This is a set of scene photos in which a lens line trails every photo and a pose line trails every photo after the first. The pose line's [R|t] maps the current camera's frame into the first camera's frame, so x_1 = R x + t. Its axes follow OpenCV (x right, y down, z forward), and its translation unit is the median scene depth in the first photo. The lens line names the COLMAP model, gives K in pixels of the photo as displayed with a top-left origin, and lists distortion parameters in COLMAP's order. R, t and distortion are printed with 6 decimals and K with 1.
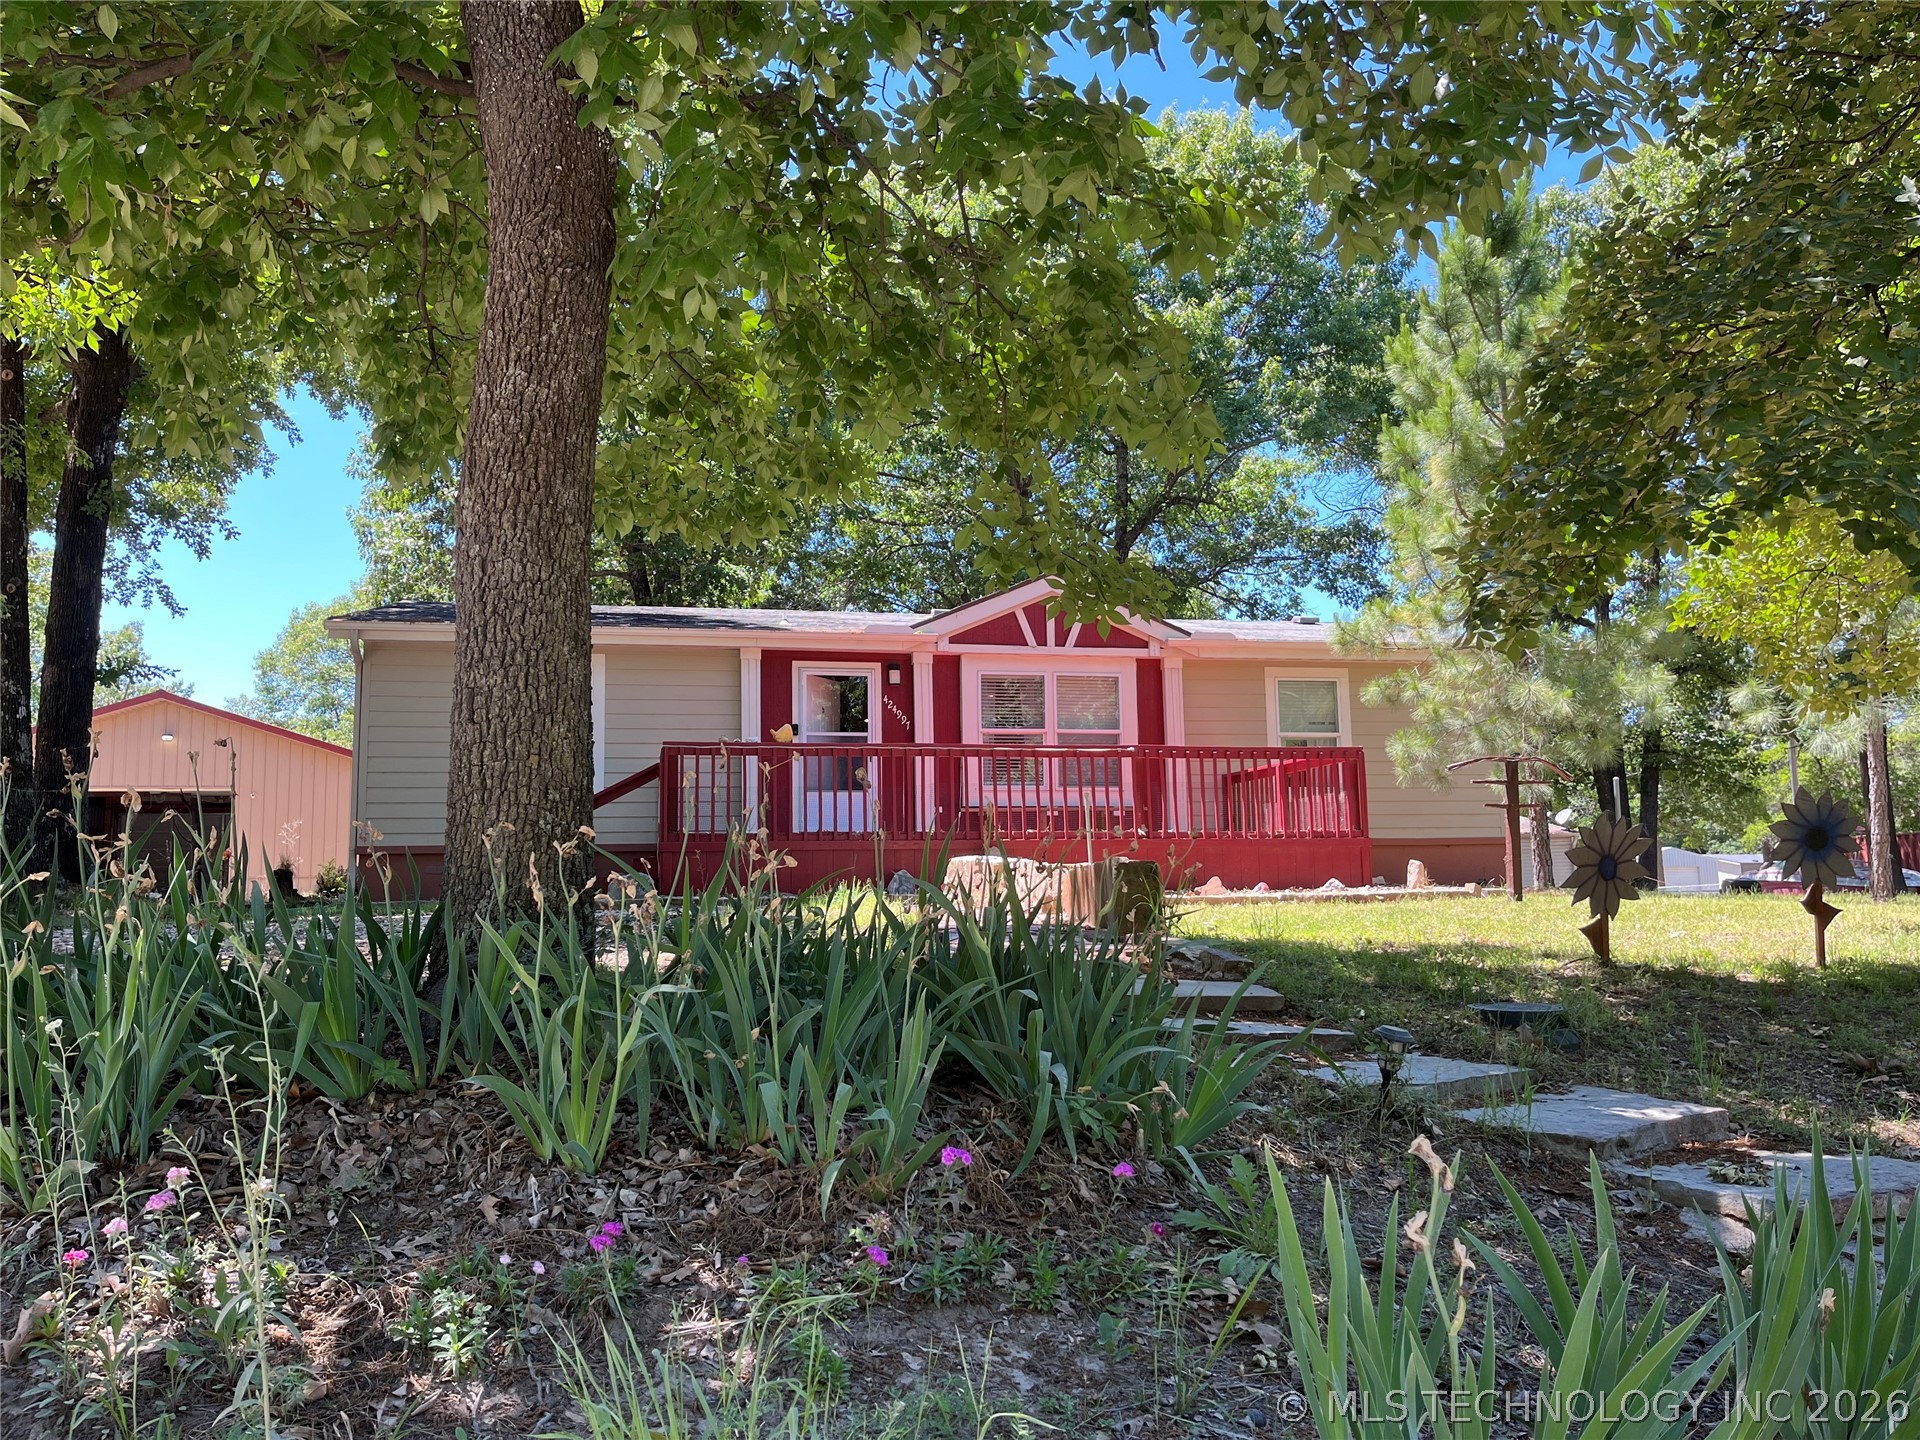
lens RADIAL K [[1446.0, 0, 960.0], [0, 1446.0, 720.0], [0, 0, 1]] dist [0.050438, -0.066958]
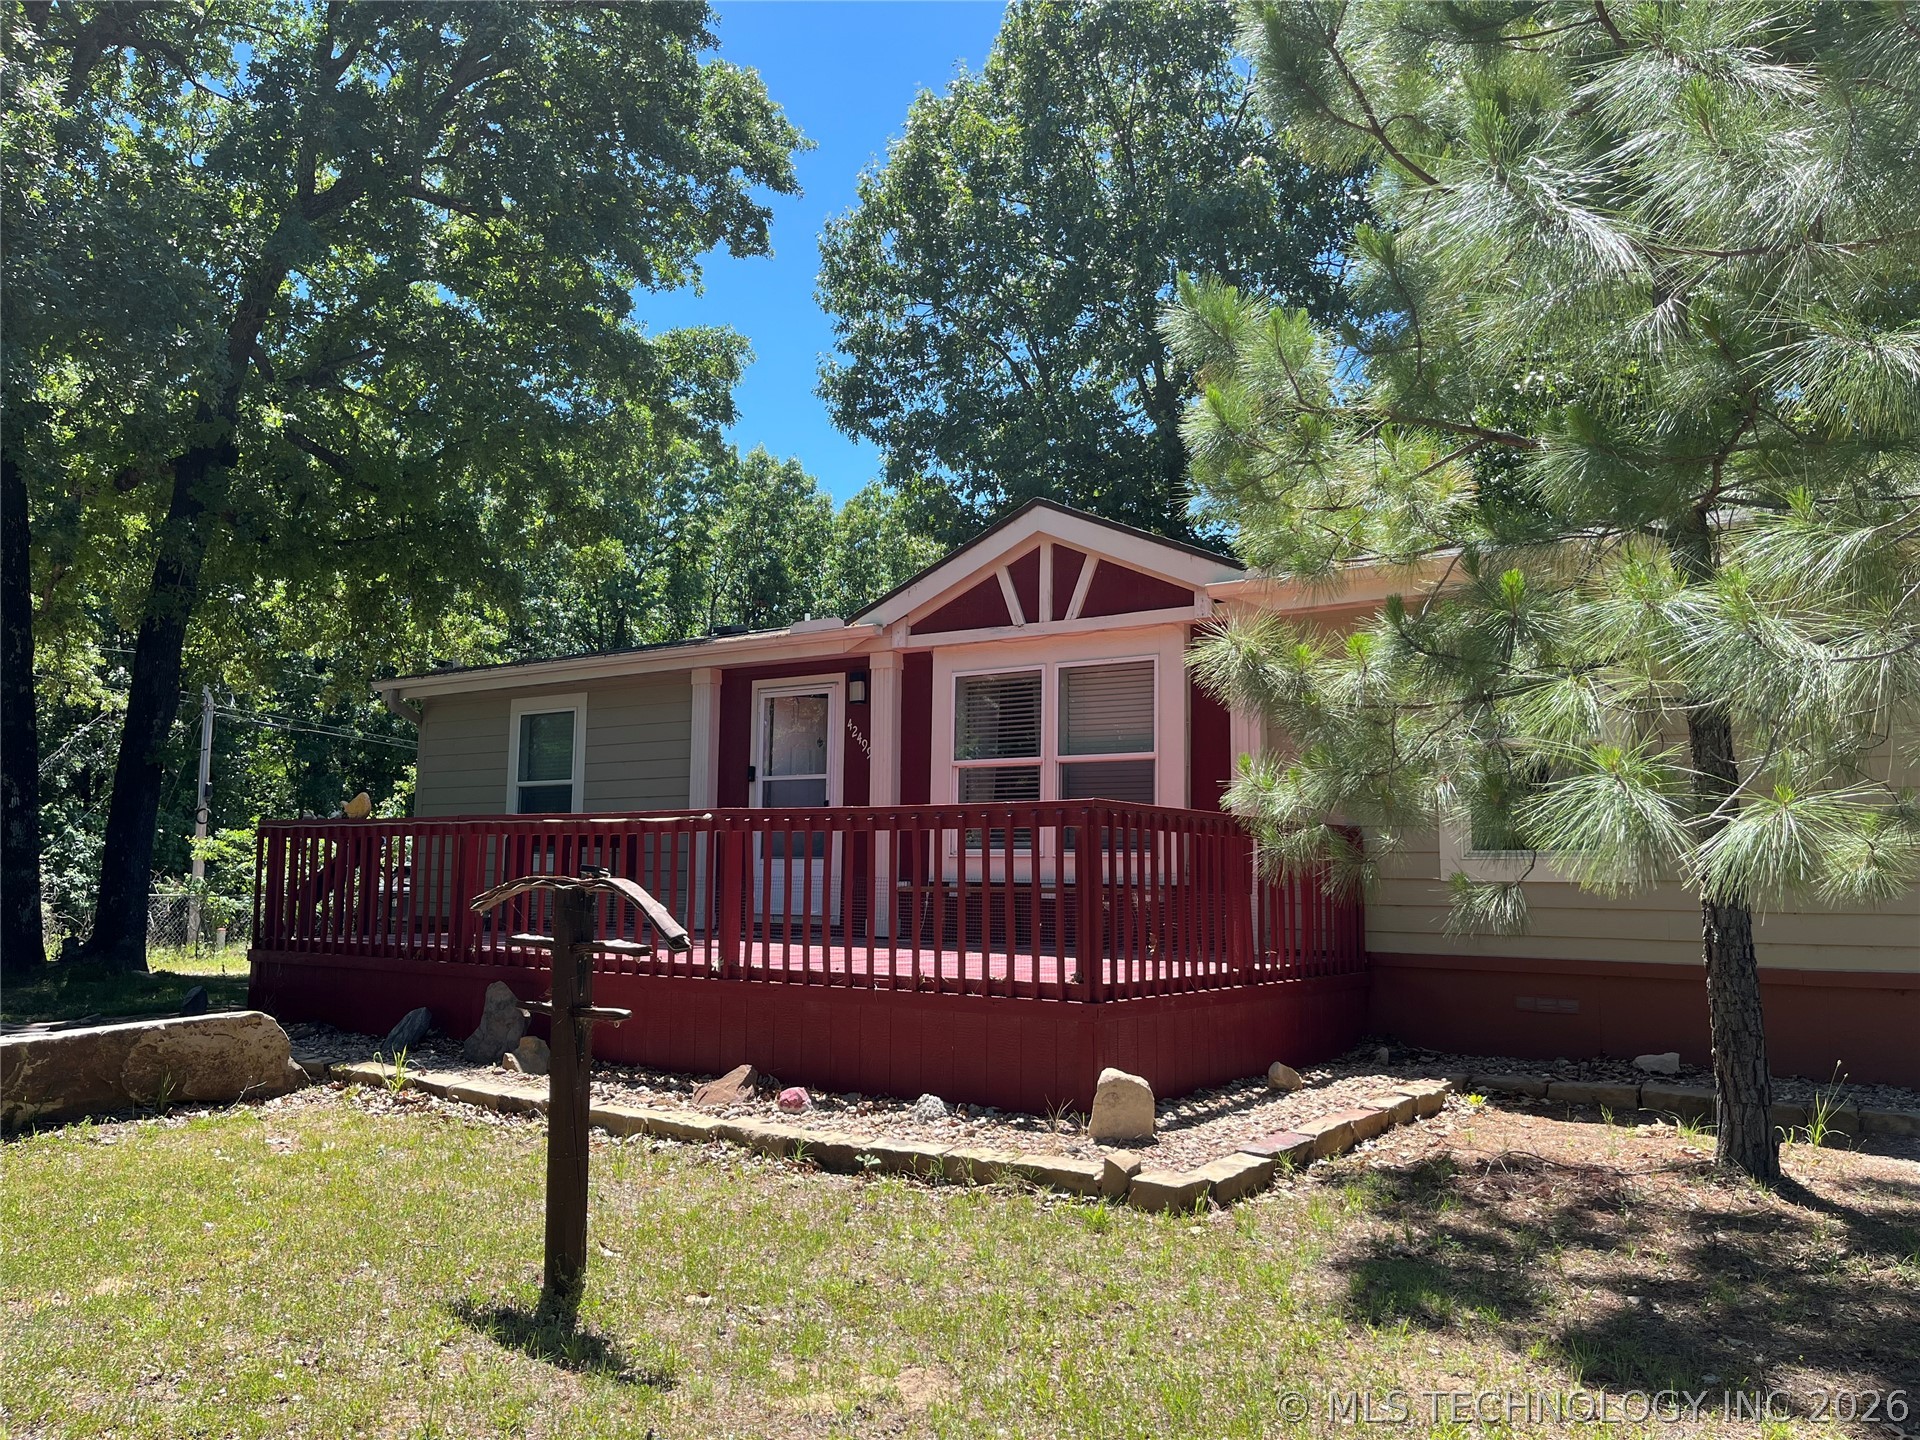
lens RADIAL K [[1458.7, 0, 960.0], [0, 1458.7, 720.0], [0, 0, 1]] dist [0.045184, 0.000806]
pose [[0.684862, -0.055522, -0.726554, 0.484658], [0.065603, 0.997742, -0.014407, -0.002699], [0.725714, -0.037798, 0.686958, 0.546120]]
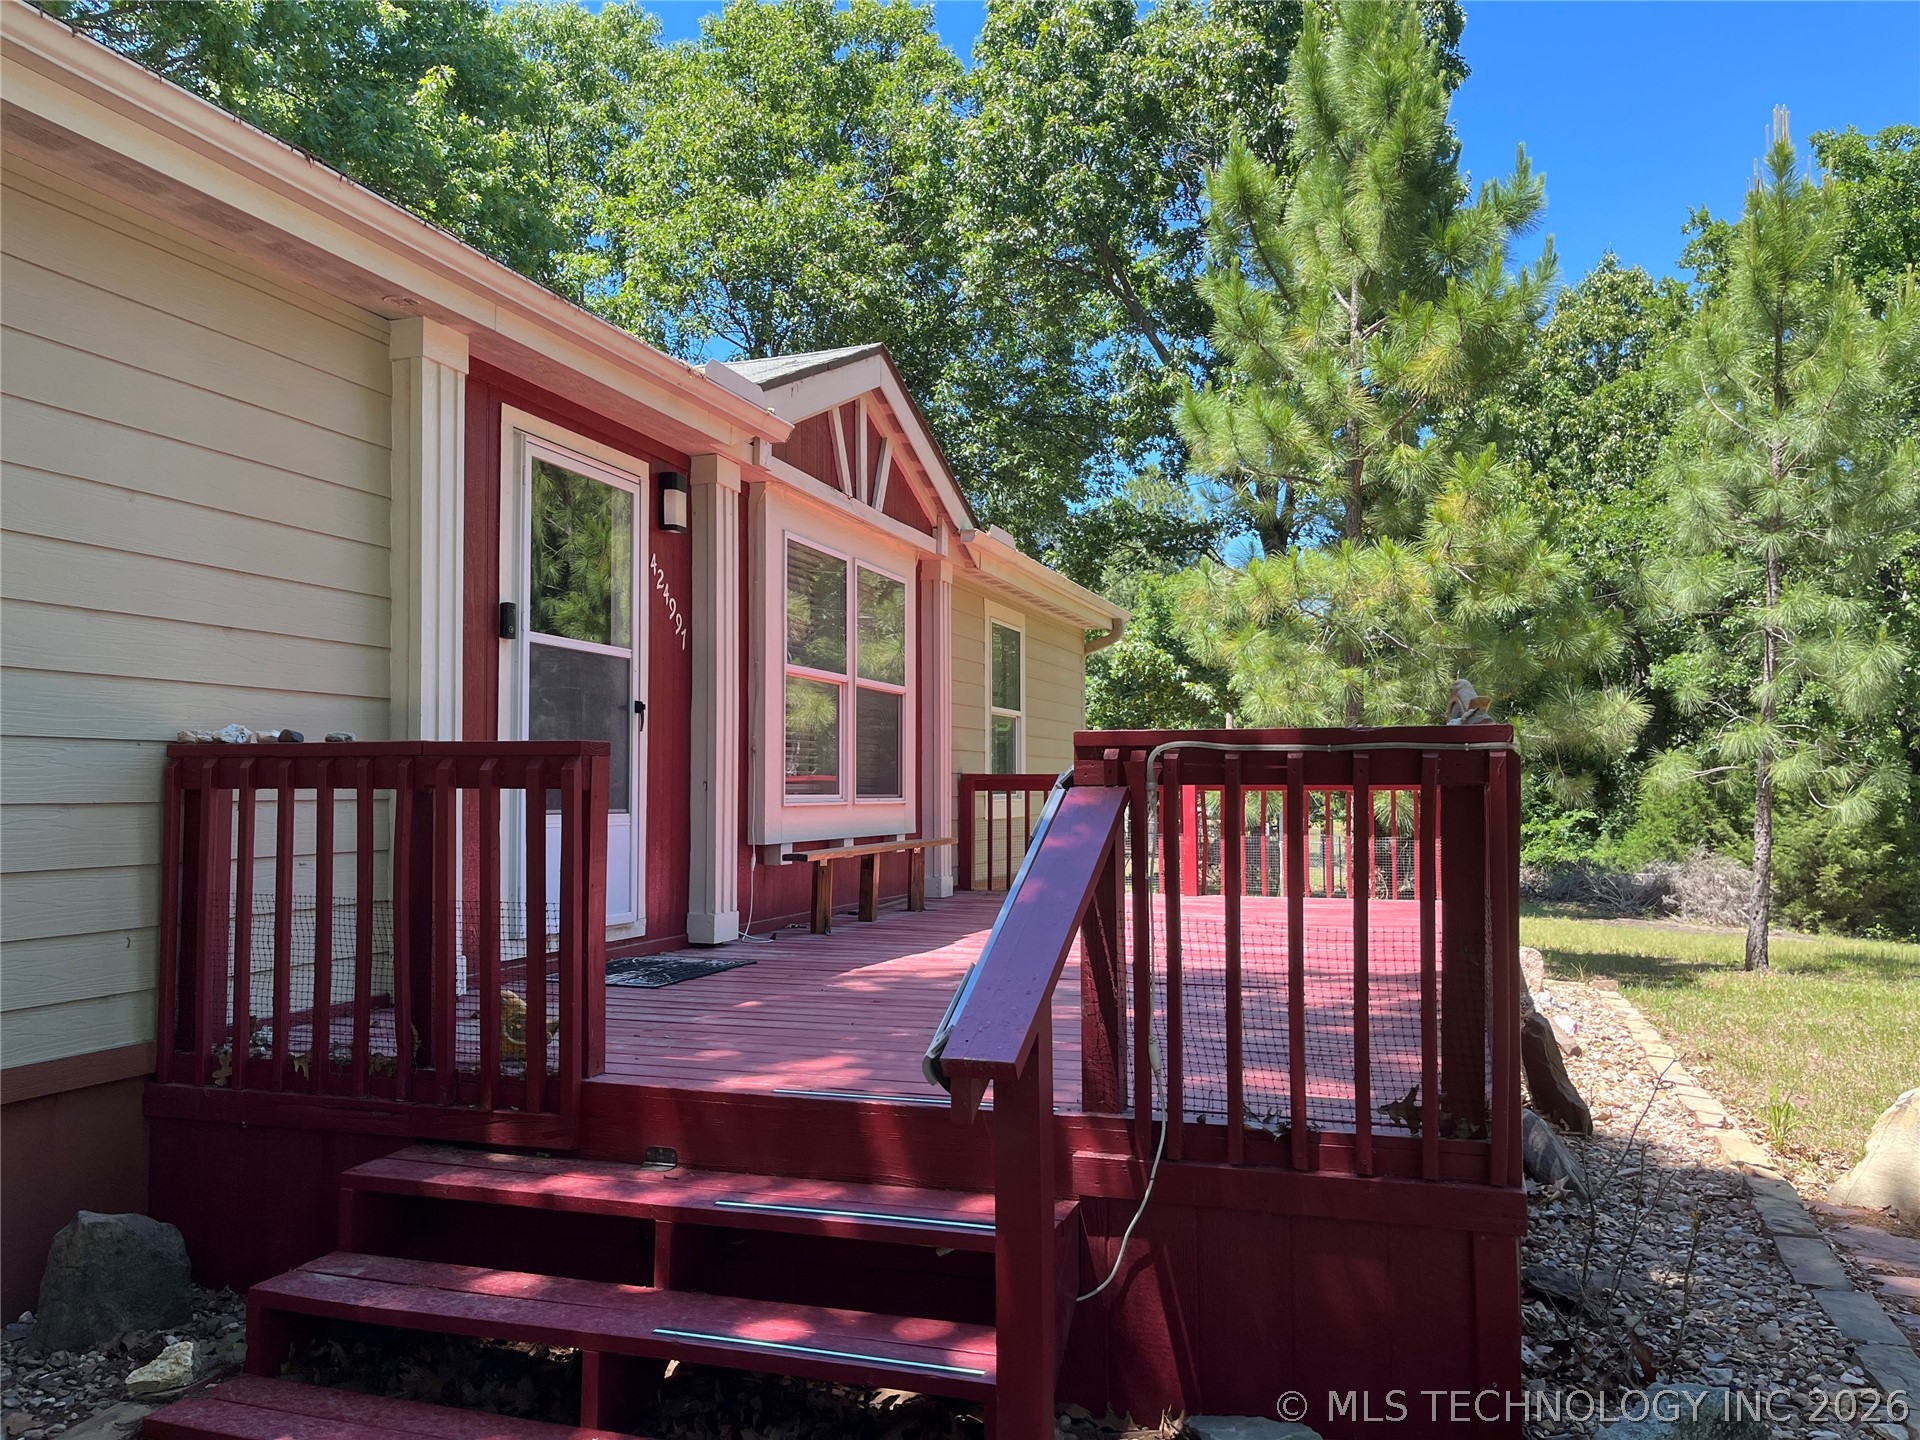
lens RADIAL K [[1458.7, 0, 960.0], [0, 1458.7, 720.0], [0, 0, 1]] dist [0.045184, 0.000806]
pose [[0.505045, 0.056595, 0.861236, -0.329223], [-0.106115, 0.994349, -0.003114, 0.018304], [-0.856545, -0.089817, 0.508196, 0.721329]]
